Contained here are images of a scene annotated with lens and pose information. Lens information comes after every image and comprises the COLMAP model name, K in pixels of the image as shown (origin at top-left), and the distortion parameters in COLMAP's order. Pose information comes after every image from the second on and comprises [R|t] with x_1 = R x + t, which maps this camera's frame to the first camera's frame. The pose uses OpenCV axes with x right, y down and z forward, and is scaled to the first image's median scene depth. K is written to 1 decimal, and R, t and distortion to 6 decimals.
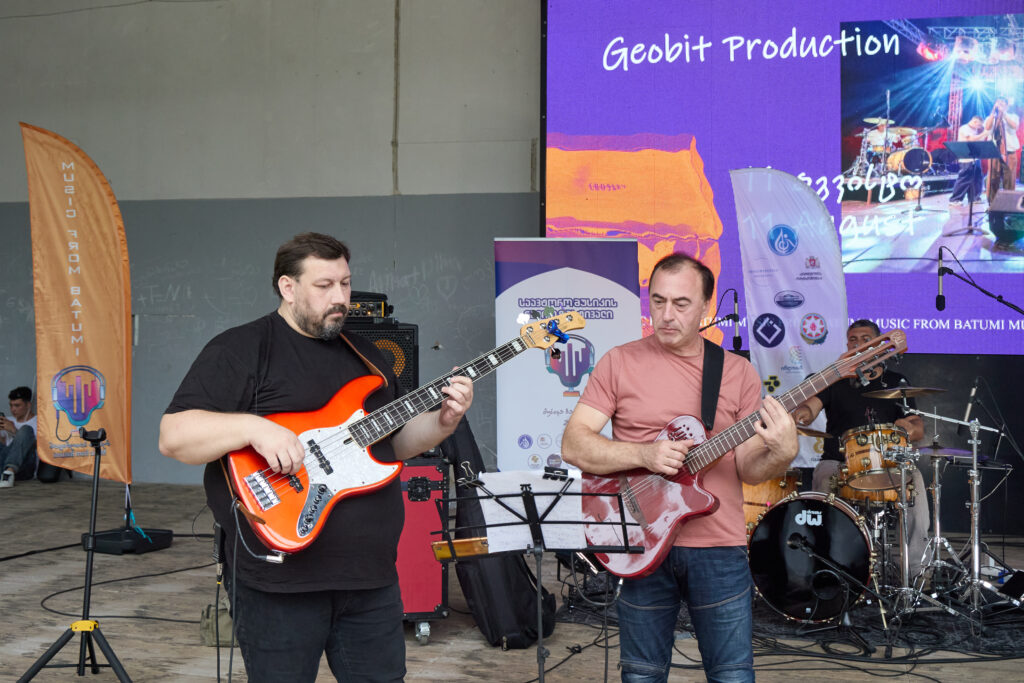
lens RADIAL K [[1279.1, 0, 502.2], [0, 1279.1, 231.3], [0, 0, 1]] dist [-0.040950, 0.000000]
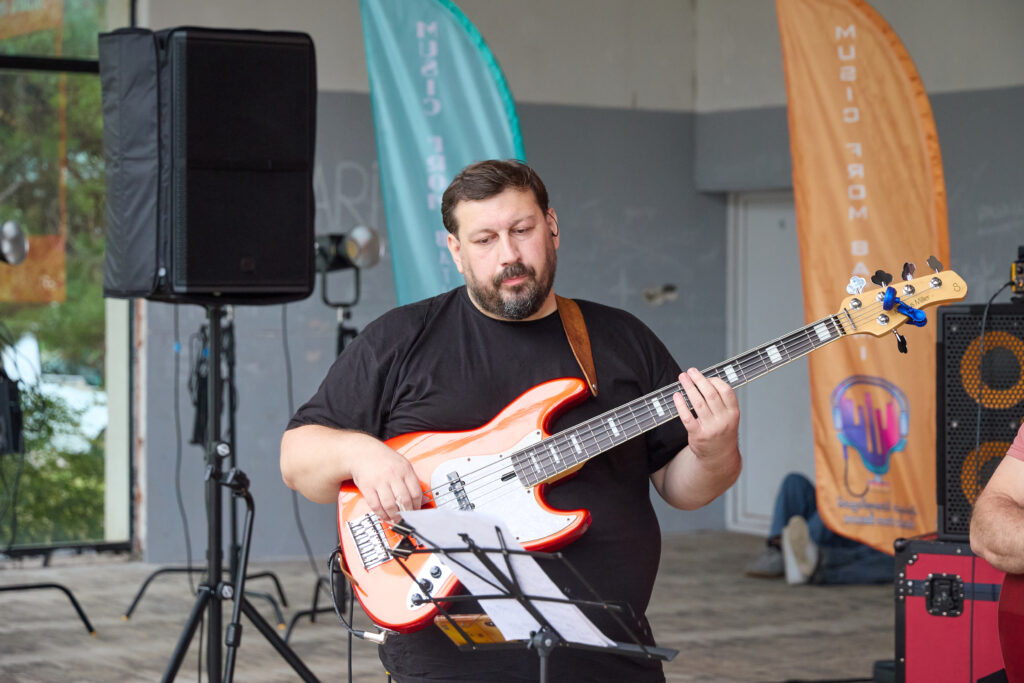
lens RADIAL K [[2542.5, 0, 509.8], [0, 2542.5, 339.6], [0, 0, 1]] dist [0.120248, 0.000000]
pose [[0.776963, 0.006249, -0.629515, 0.270637], [0.046459, 0.996655, 0.067235, 0.002555], [0.627829, -0.081486, 0.774074, -0.002218]]
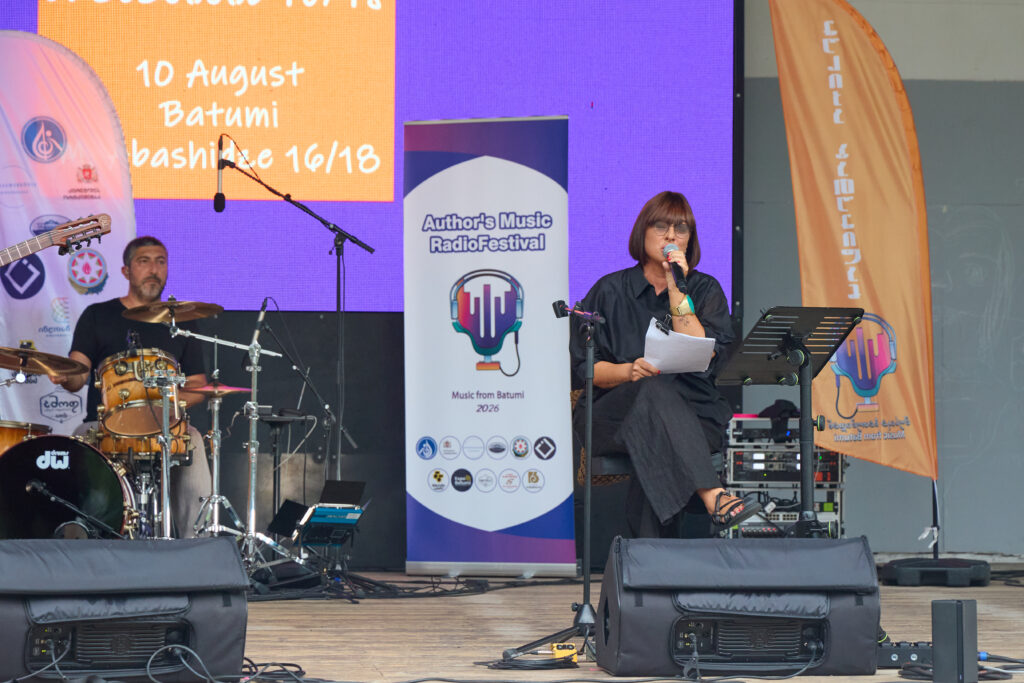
lens RADIAL K [[3426.3, 0, 558.1], [0, 3426.3, 319.0], [0, 0, 1]] dist [0.018724, 0.000000]
pose [[0.942152, 0.006467, 0.335123, -0.135087], [-0.017752, 0.999373, 0.030621, 0.043220], [-0.334715, -0.034798, 0.941677, -0.828725]]
